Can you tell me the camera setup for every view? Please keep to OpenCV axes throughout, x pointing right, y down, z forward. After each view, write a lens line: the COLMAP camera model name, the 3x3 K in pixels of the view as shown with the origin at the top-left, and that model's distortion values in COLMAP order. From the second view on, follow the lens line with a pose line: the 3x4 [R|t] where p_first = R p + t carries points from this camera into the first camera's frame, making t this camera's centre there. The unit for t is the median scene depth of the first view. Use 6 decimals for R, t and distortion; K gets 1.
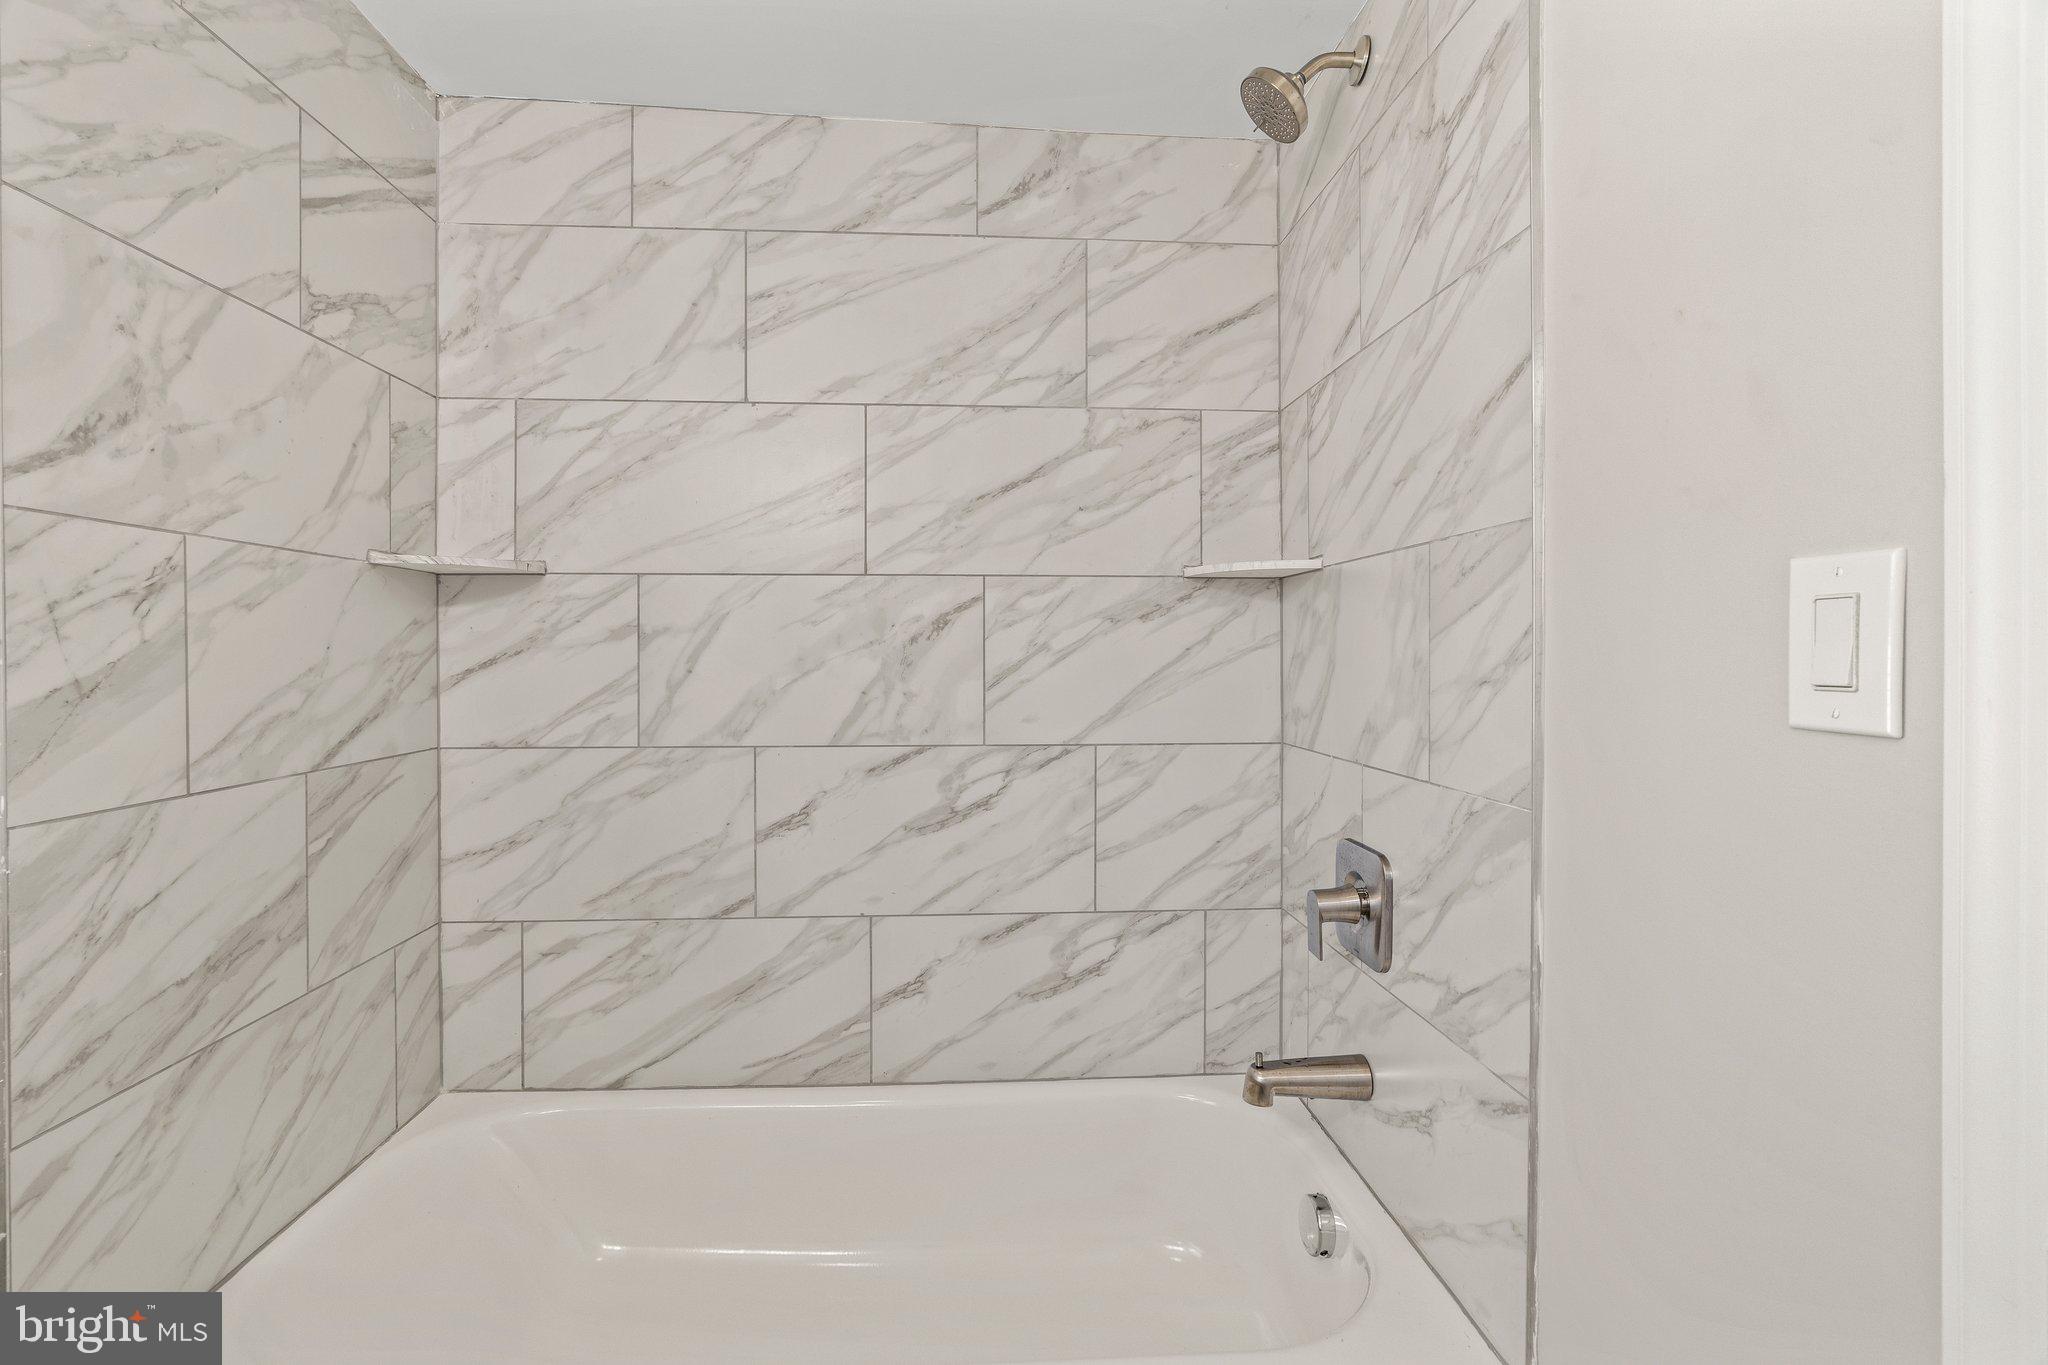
lens RADIAL K [[916.2, 0, 1053.0], [0, 916.2, 676.0], [0, 0, 1]] dist [-0.008332, 0.000564]
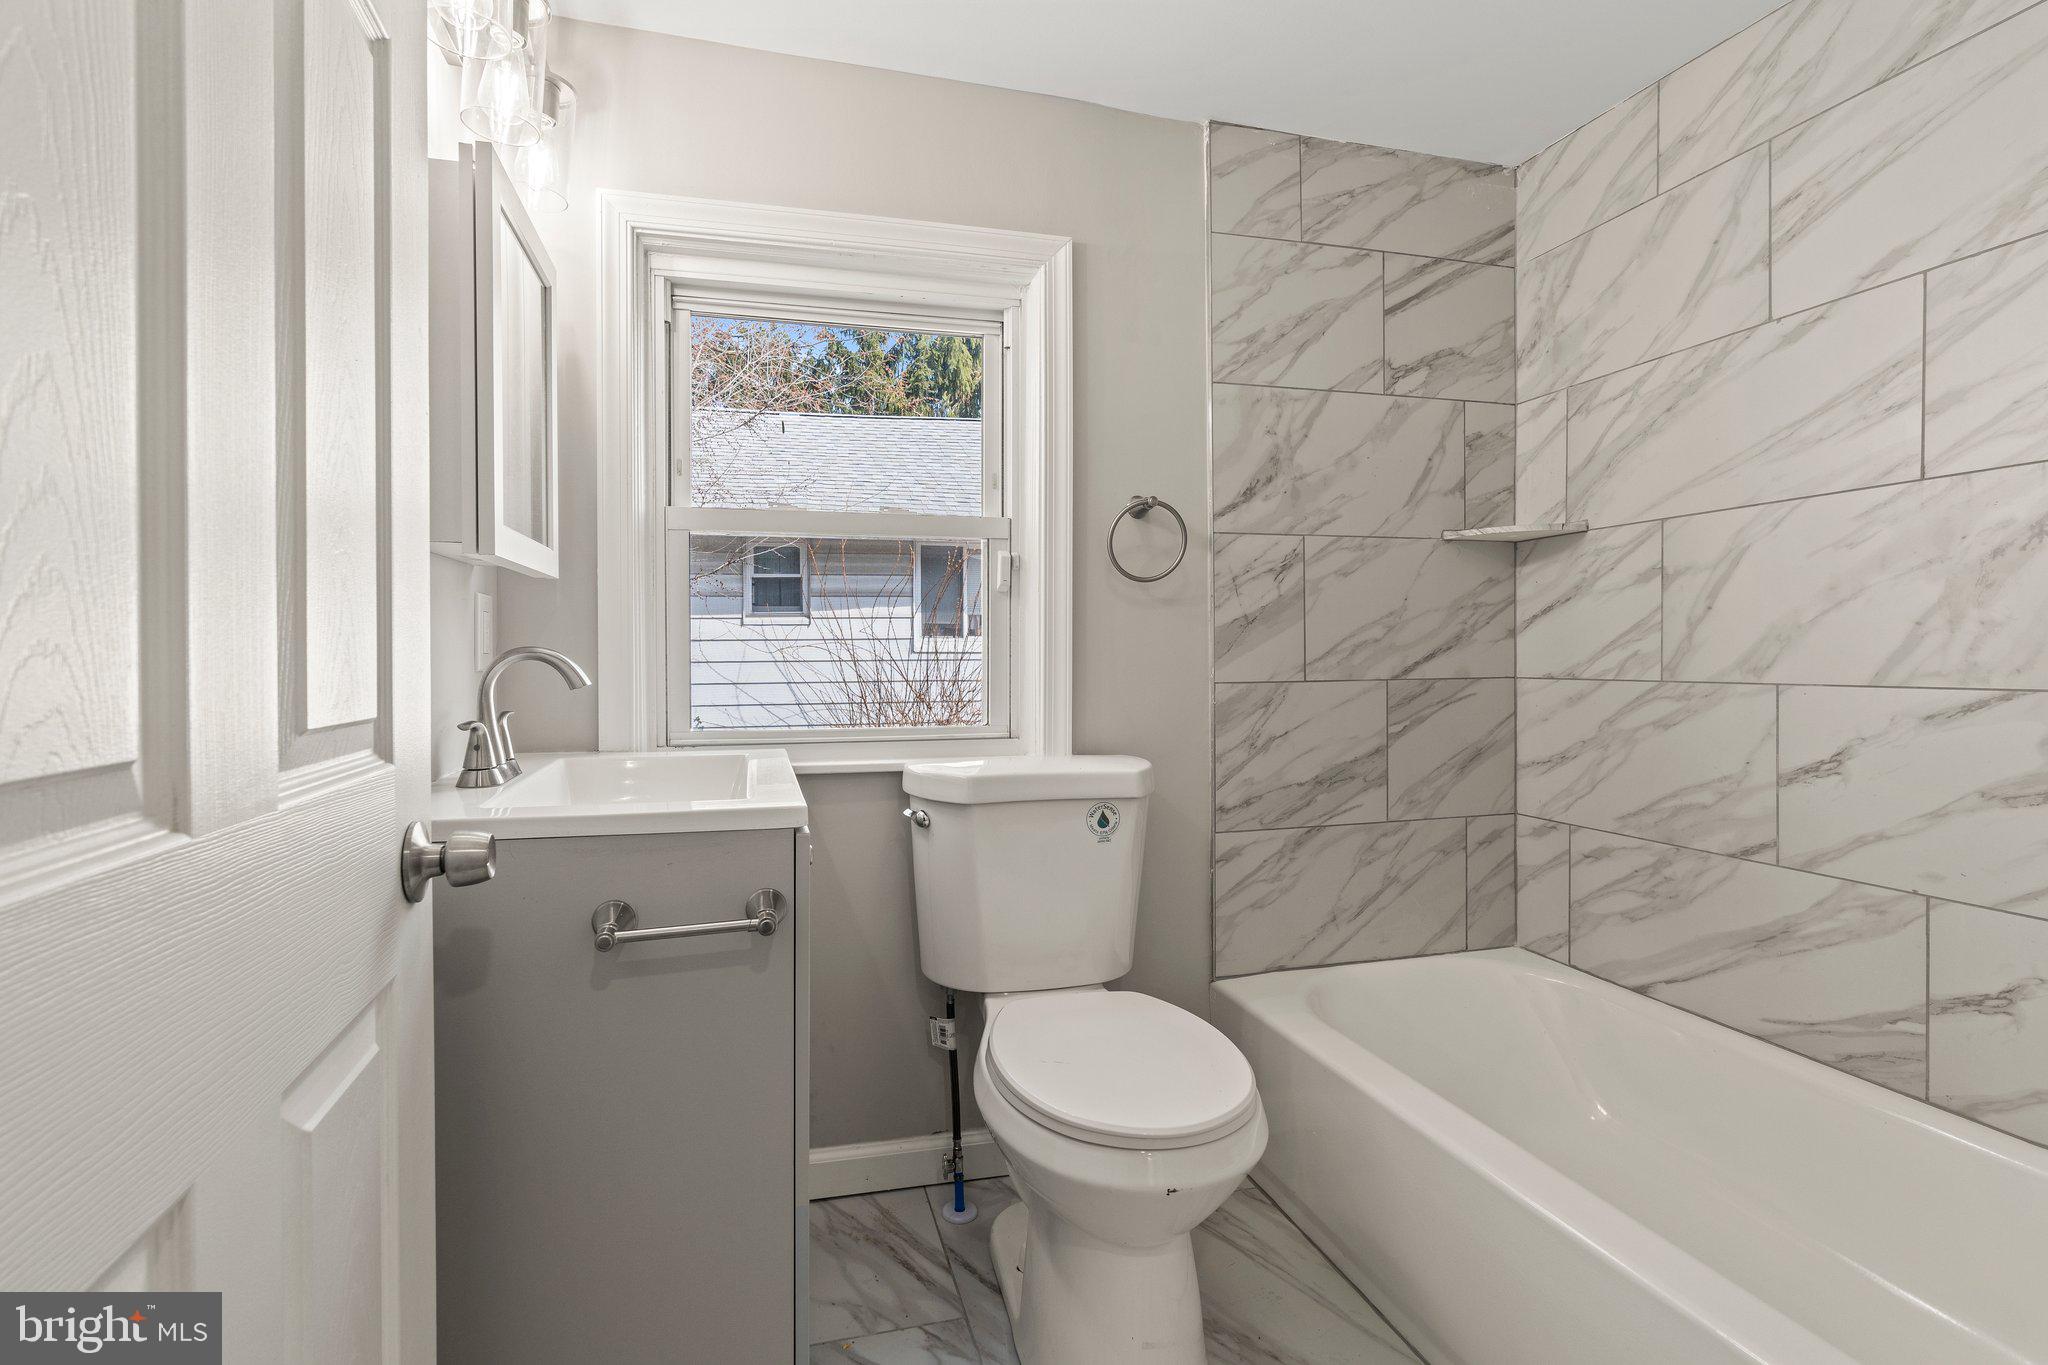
lens RADIAL K [[935.3, 0, 1030.7], [0, 935.3, 678.4], [0, 0, 1]] dist [-0.000624, 0.000332]
pose [[0.237100, 0.018895, -0.971301, 0.443506], [-0.003990, 0.999821, 0.018476, 0.058308], [0.971477, -0.000505, 0.237133, 0.023175]]
